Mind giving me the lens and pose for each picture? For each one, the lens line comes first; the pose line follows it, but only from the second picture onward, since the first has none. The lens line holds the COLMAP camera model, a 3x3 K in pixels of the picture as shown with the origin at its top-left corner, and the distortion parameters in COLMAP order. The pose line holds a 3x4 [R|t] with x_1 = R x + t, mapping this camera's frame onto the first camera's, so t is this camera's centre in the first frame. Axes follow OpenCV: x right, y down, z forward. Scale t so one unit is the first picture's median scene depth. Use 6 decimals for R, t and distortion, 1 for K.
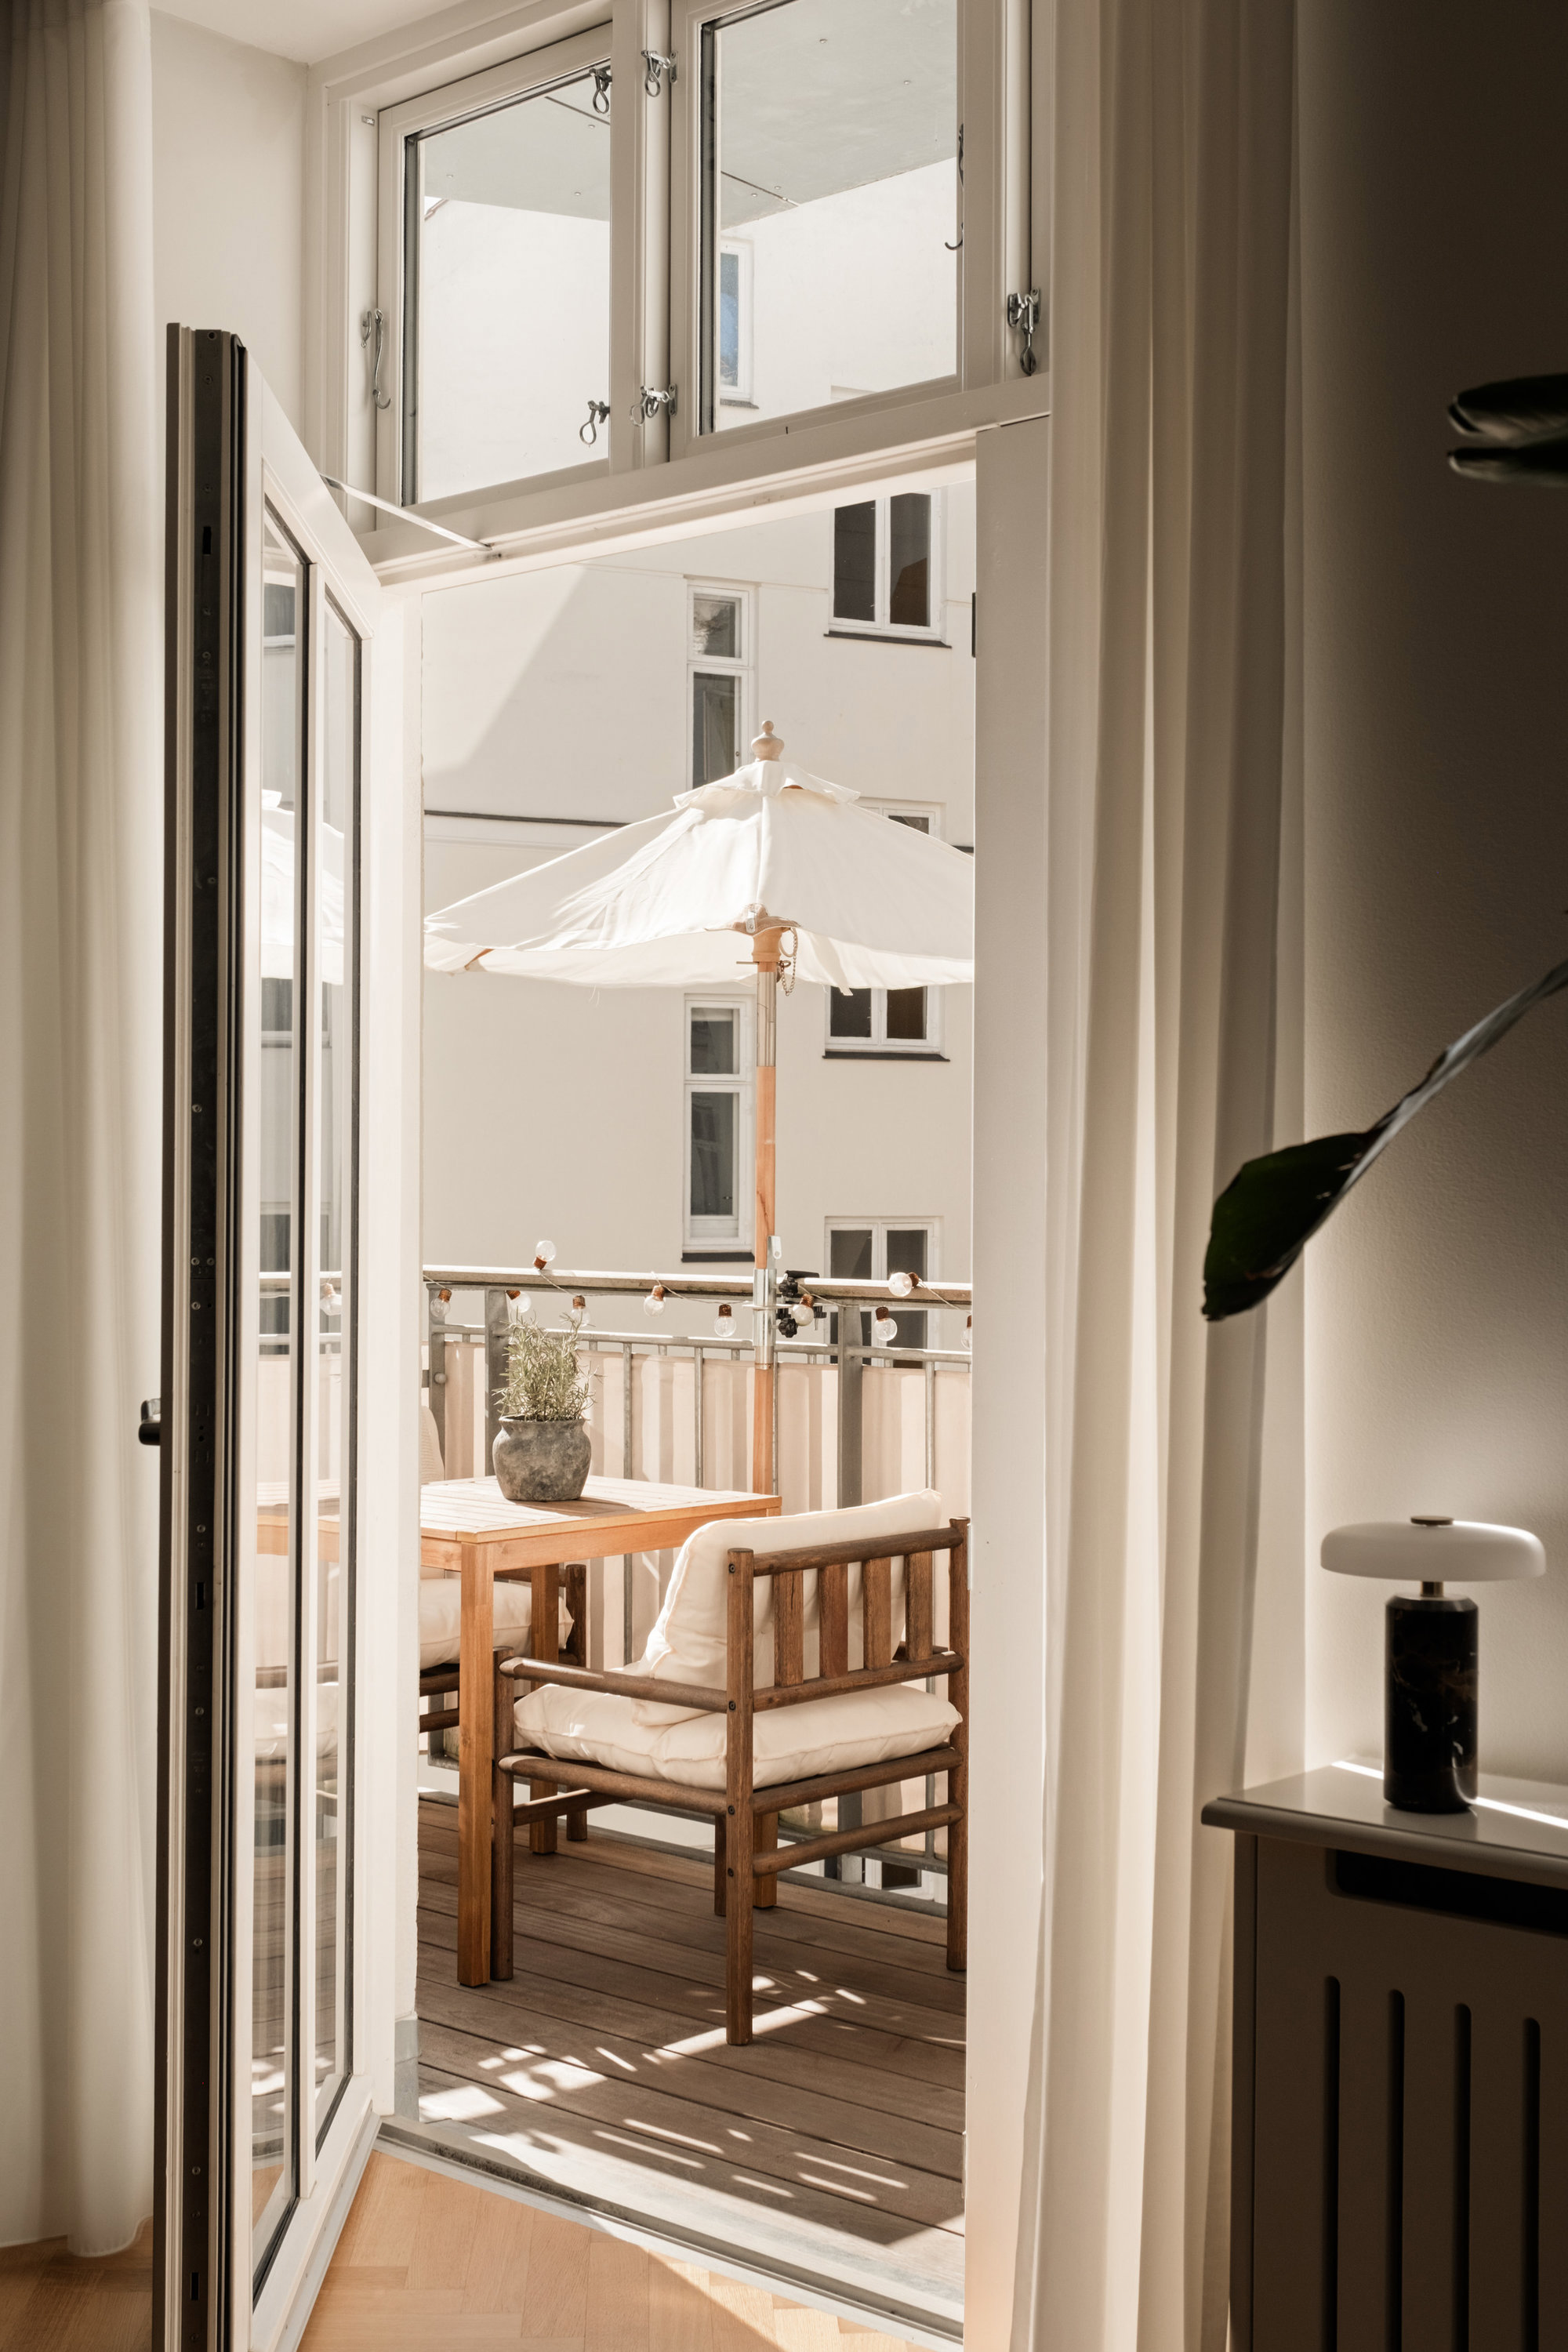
lens RADIAL K [[2732.5, 0, 784.0], [0, 2732.5, 1176.0], [0, 0, 1]] dist [0.003240, 0.009254]
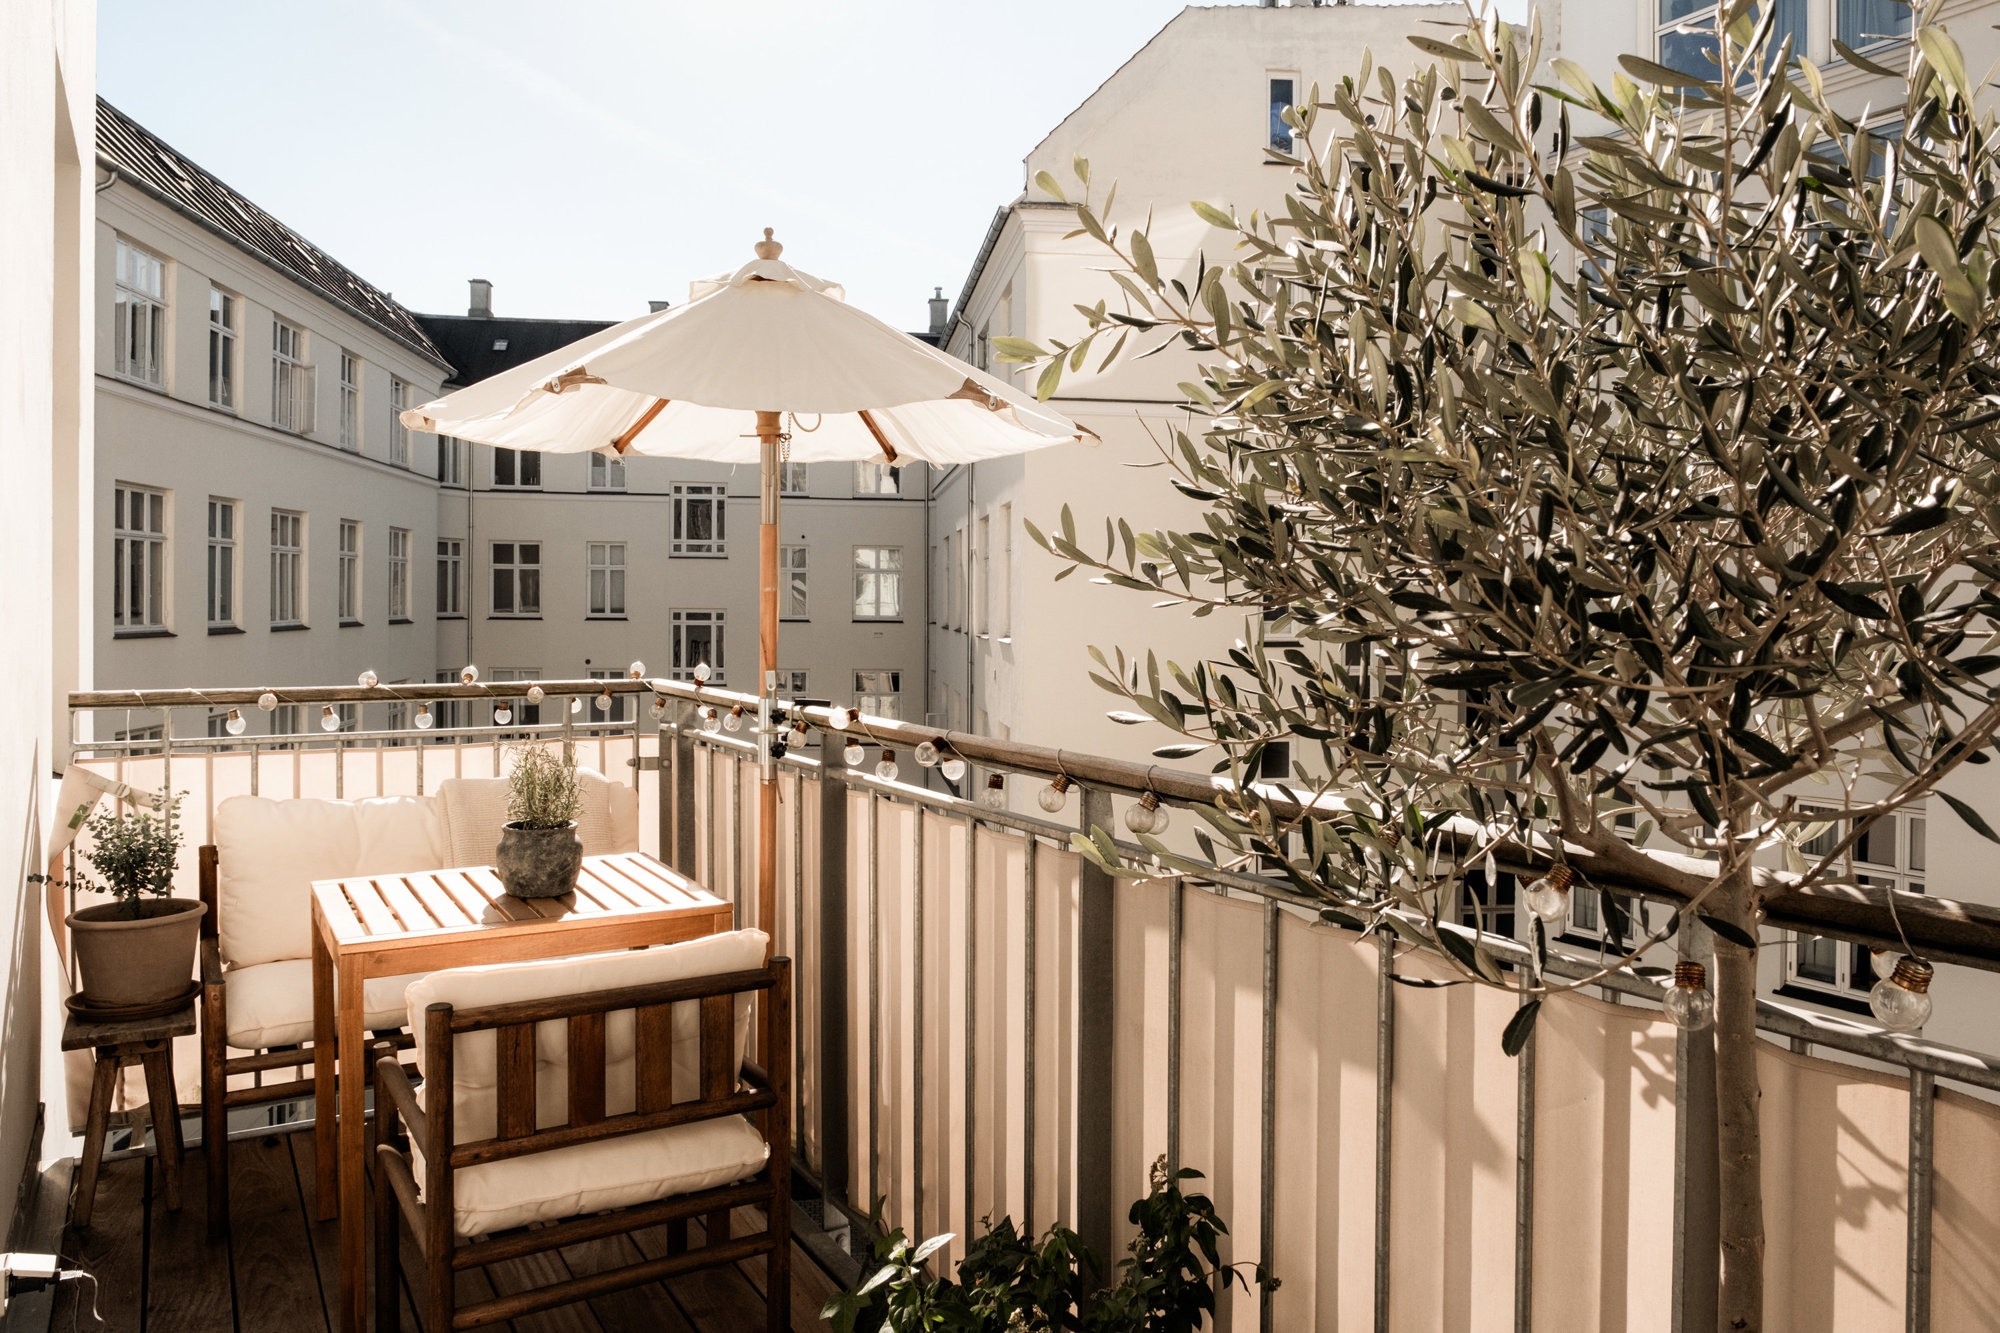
lens RADIAL K [[1354.3, 0, 1000.1], [0, 1354.3, 609.5], [0, 0, 1]] dist [-0.041902, 0.008385]
pose [[0.955008, 0.008051, -0.296471, 0.276528], [-0.005235, 0.999933, 0.010292, -0.011144], [0.296534, -0.008277, 0.954986, 0.514955]]
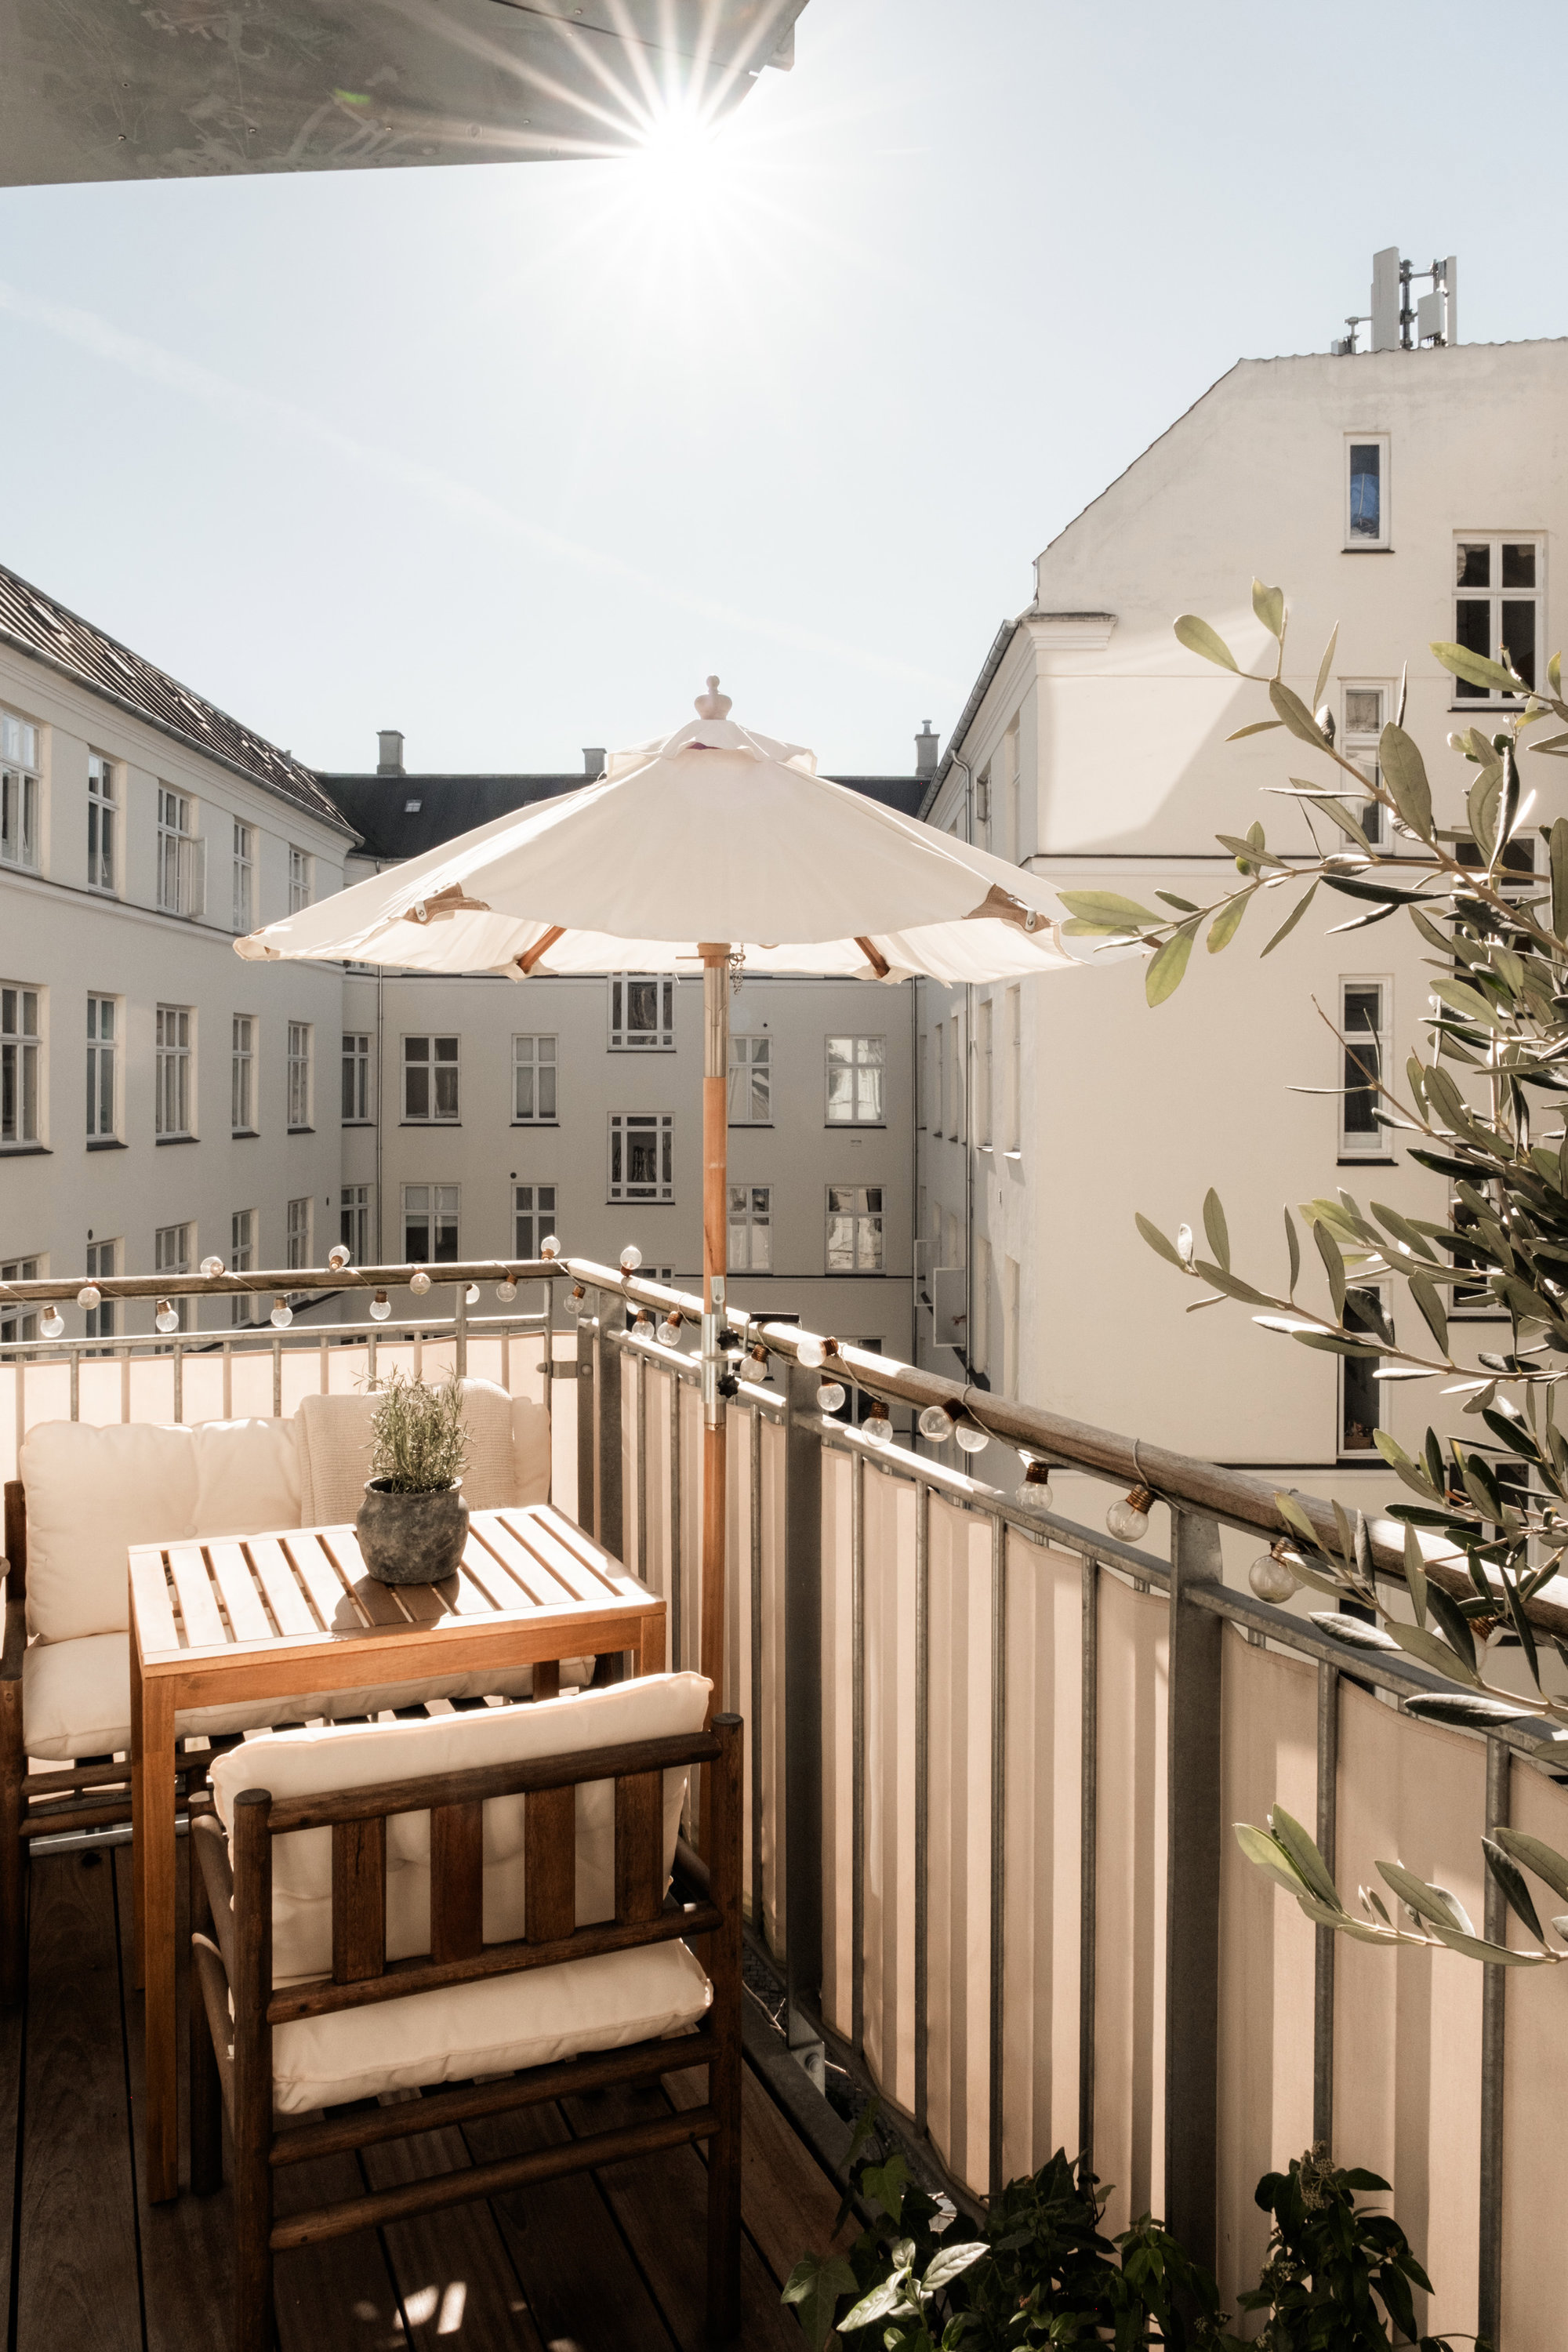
lens RADIAL K [[1623.9, 0, 751.0], [0, 1623.9, 1076.4], [0, 0, 1]] dist [-0.051301, 0.001300]
pose [[0.898364, -0.001291, -0.439249, 0.242795], [-0.001502, 0.999981, -0.006011, -0.040483], [0.439249, 0.006060, 0.898345, 0.589076]]
